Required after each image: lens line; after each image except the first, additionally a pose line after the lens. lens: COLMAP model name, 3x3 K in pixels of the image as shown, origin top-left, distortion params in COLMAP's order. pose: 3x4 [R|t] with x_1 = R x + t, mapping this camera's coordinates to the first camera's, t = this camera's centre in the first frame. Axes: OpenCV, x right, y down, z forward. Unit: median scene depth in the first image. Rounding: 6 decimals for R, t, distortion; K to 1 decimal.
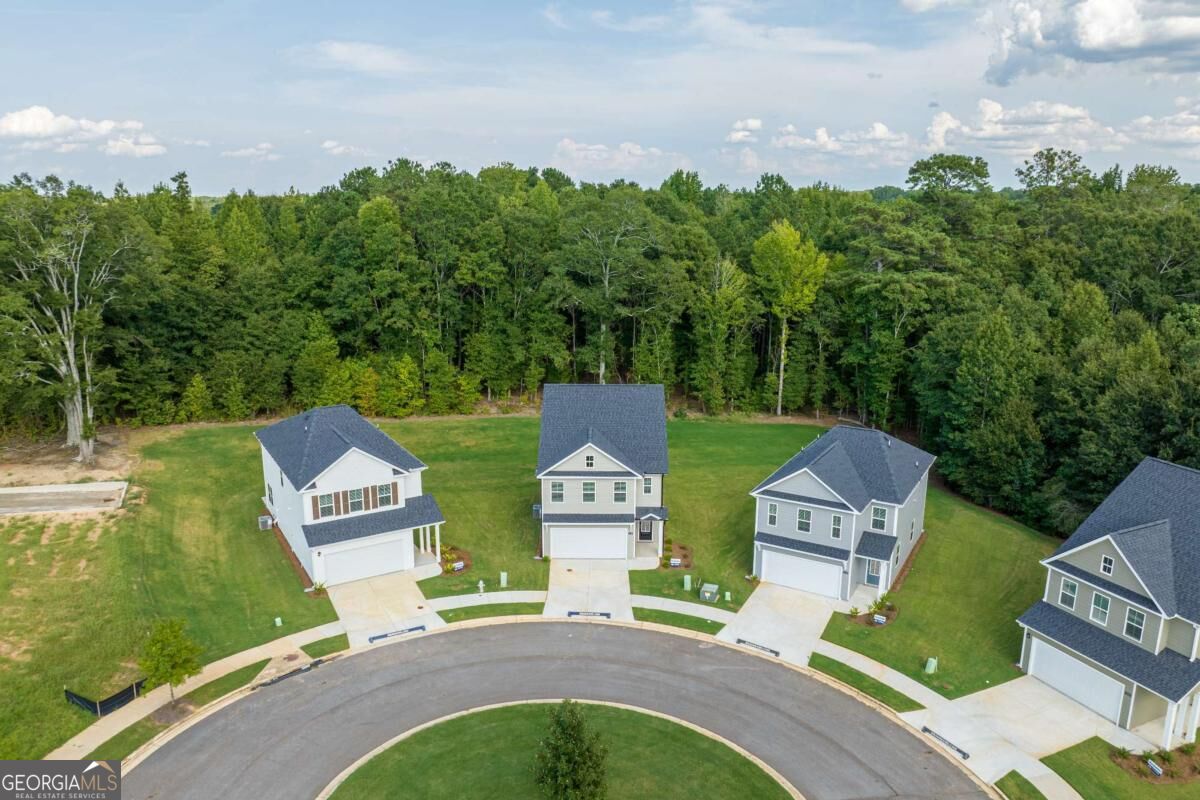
lens RADIAL K [[846.3, 0, 600.0], [0, 846.3, 400.0], [0, 0, 1]] dist [-0.053542, 0.026365]
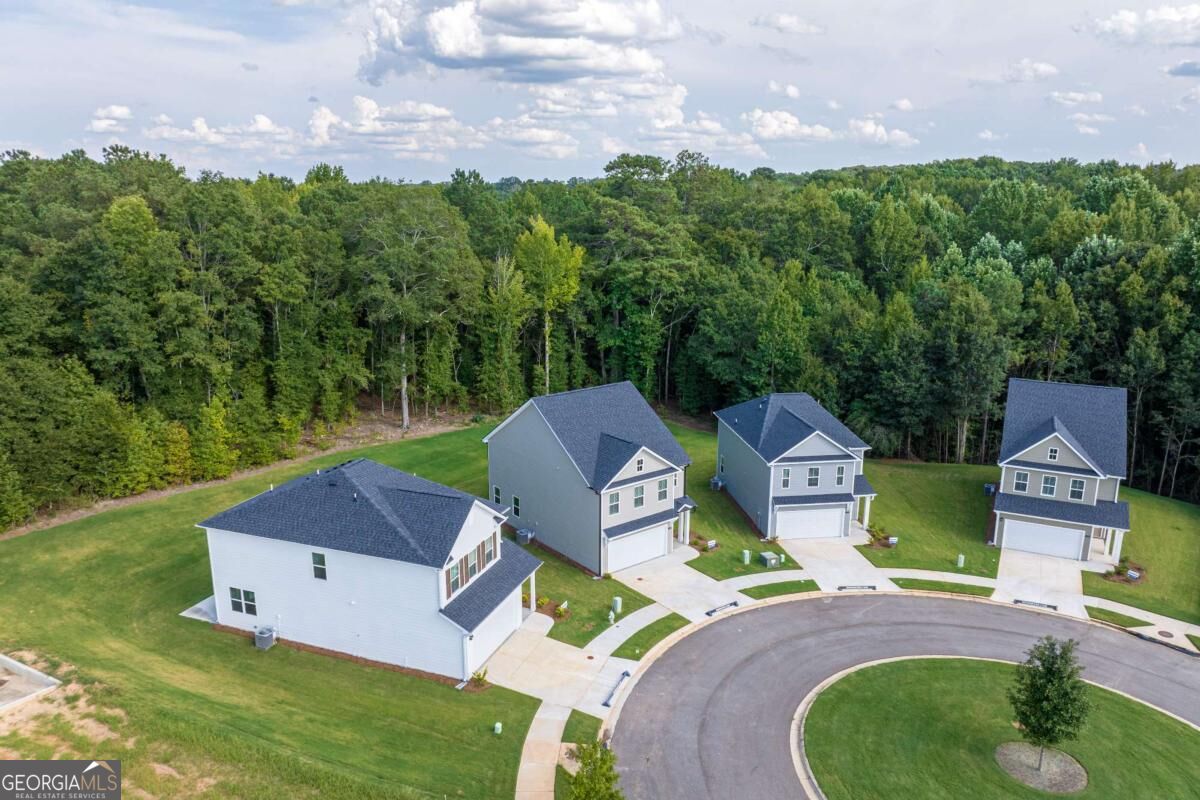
lens RADIAL K [[846.3, 0, 600.0], [0, 846.3, 400.0], [0, 0, 1]] dist [-0.053542, 0.026365]
pose [[0.781883, -0.149641, 0.605200, -0.647168], [0.145535, 0.987755, 0.056208, -0.066048], [-0.606200, 0.044130, 0.794087, 0.250617]]
